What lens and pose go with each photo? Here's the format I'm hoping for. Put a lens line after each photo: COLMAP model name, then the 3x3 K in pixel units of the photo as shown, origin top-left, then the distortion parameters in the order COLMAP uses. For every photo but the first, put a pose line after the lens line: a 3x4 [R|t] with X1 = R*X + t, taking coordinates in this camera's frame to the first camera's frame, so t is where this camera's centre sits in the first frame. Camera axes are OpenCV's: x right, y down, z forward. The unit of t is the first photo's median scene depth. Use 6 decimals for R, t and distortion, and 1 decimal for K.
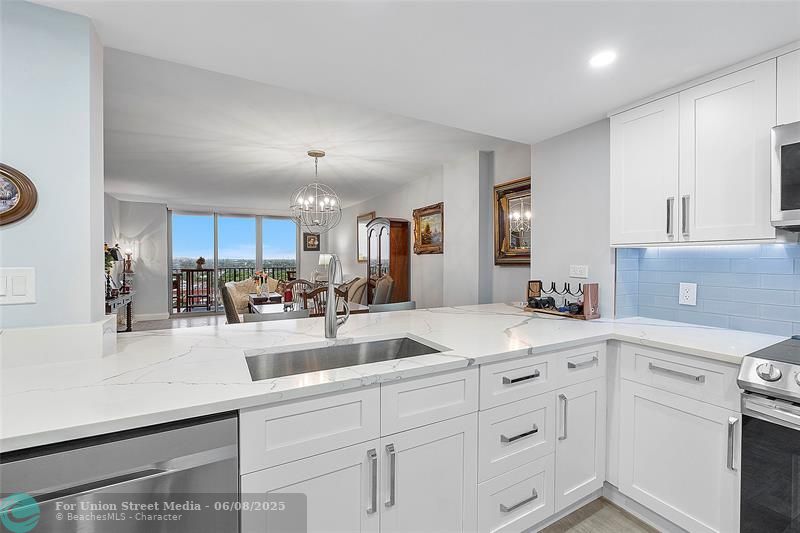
lens RADIAL K [[338.7, 0, 399.9], [0, 338.7, 263.7], [0, 0, 1]] dist [-0.005394, -0.001158]
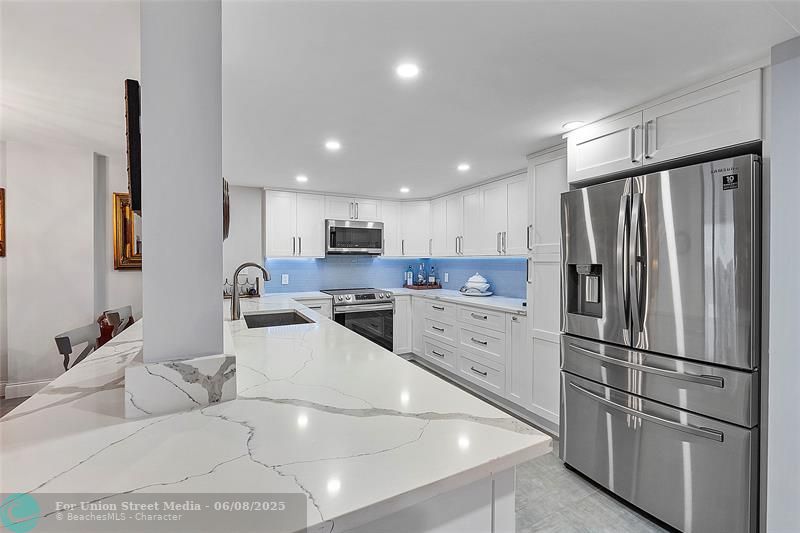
lens RADIAL K [[338.7, 0, 399.9], [0, 338.7, 263.7], [0, 0, 1]] dist [-0.005394, -0.001158]
pose [[0.012858, -0.009203, 0.999875, -0.566506], [0.012753, 0.999878, 0.009039, -0.009292], [-0.999836, 0.012635, 0.012974, 0.094782]]
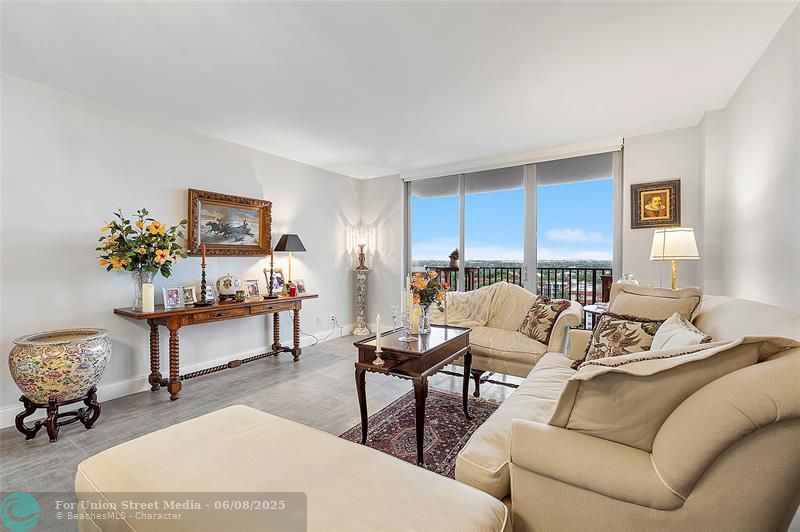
lens RADIAL K [[342.2, 0, 399.3], [0, 342.2, 263.5], [0, 0, 1]] dist [-0.008749, -0.000114]
pose [[0.475031, 0.009538, -0.879917, -0.093299], [-0.013193, 0.999906, 0.003716, 0.013030], [0.879870, 0.009844, 0.475112, 1.022533]]
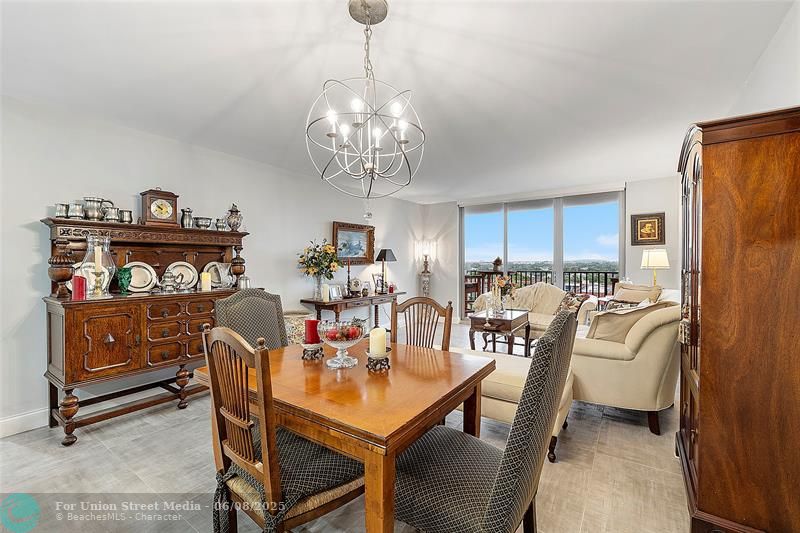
lens RADIAL K [[338.7, 0, 399.9], [0, 338.7, 263.7], [0, 0, 1]] dist [-0.005394, -0.001158]
pose [[0.447717, 0.004728, -0.894163, 0.125103], [-0.010777, 0.999942, -0.000109, -0.002302], [0.894111, 0.009685, 0.447741, 0.680387]]
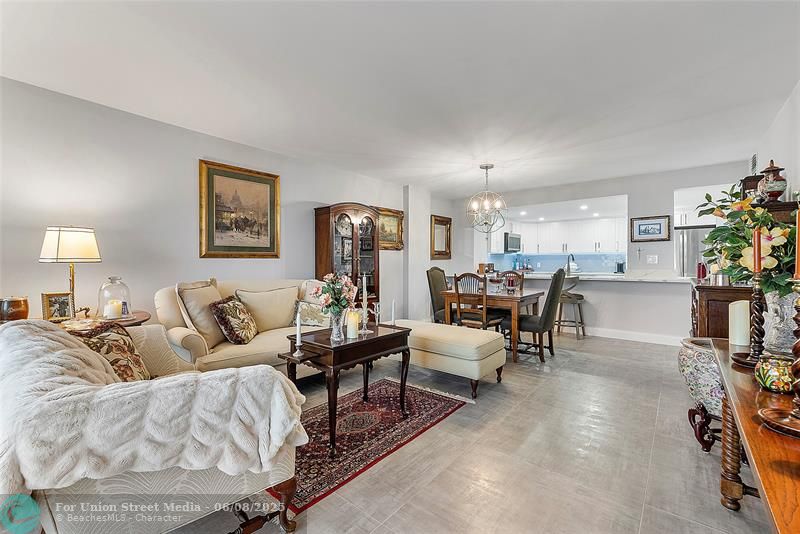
lens RADIAL K [[342.2, 0, 399.3], [0, 342.2, 264.5], [0, 0, 1]] dist [-0.008749, -0.000114]
pose [[-0.367455, -0.006115, 0.930021, -1.029378], [0.013426, 0.999839, 0.011879, 0.007994], [-0.929944, 0.016851, -0.367314, 1.408246]]
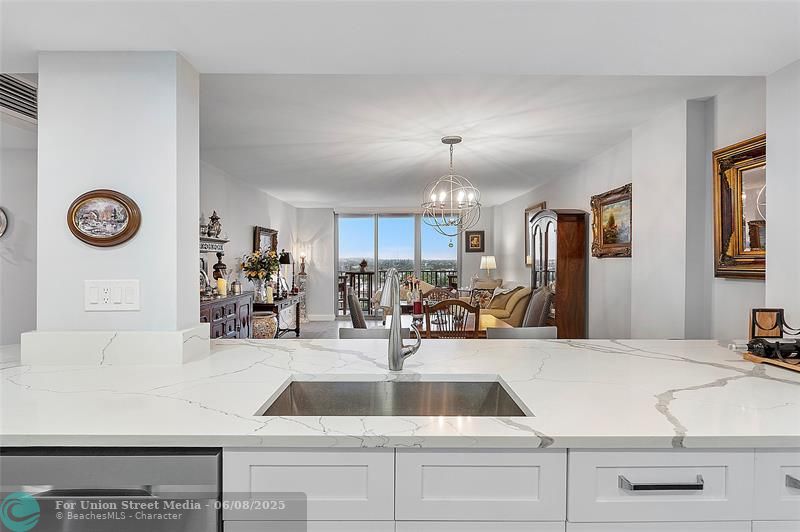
lens RADIAL K [[397.7, 0, 399.9], [0, 397.7, 262.5], [0, 0, 1]] dist [-0.002432, -0.000408]
pose [[0.880706, 0.002793, -0.473655, 0.088180], [-0.005625, 0.999974, -0.004563, -0.011930], [0.473629, 0.006683, 0.880699, 0.056489]]
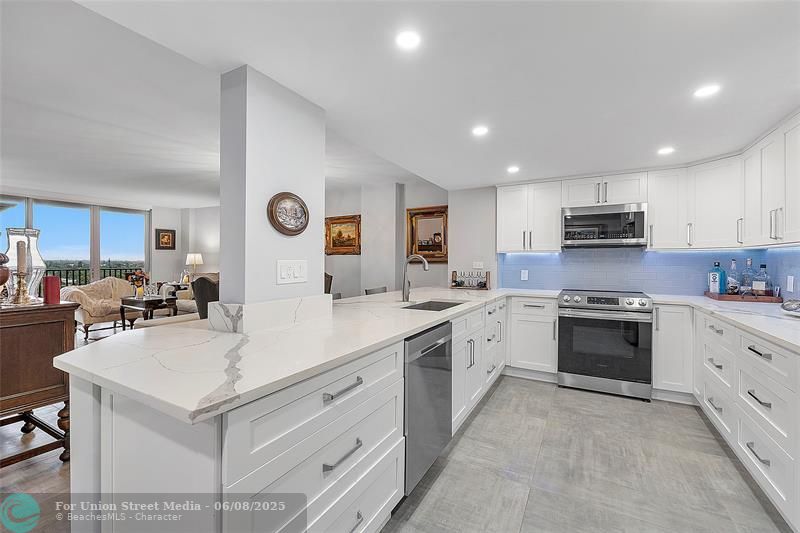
lens RADIAL K [[338.7, 0, 399.9], [0, 338.7, 263.7], [0, 0, 1]] dist [-0.005394, -0.001158]
pose [[0.844639, -0.001645, 0.535334, -0.404641], [0.004064, 0.999986, -0.003339, 0.008960], [-0.535321, 0.004995, 0.844634, -0.163145]]
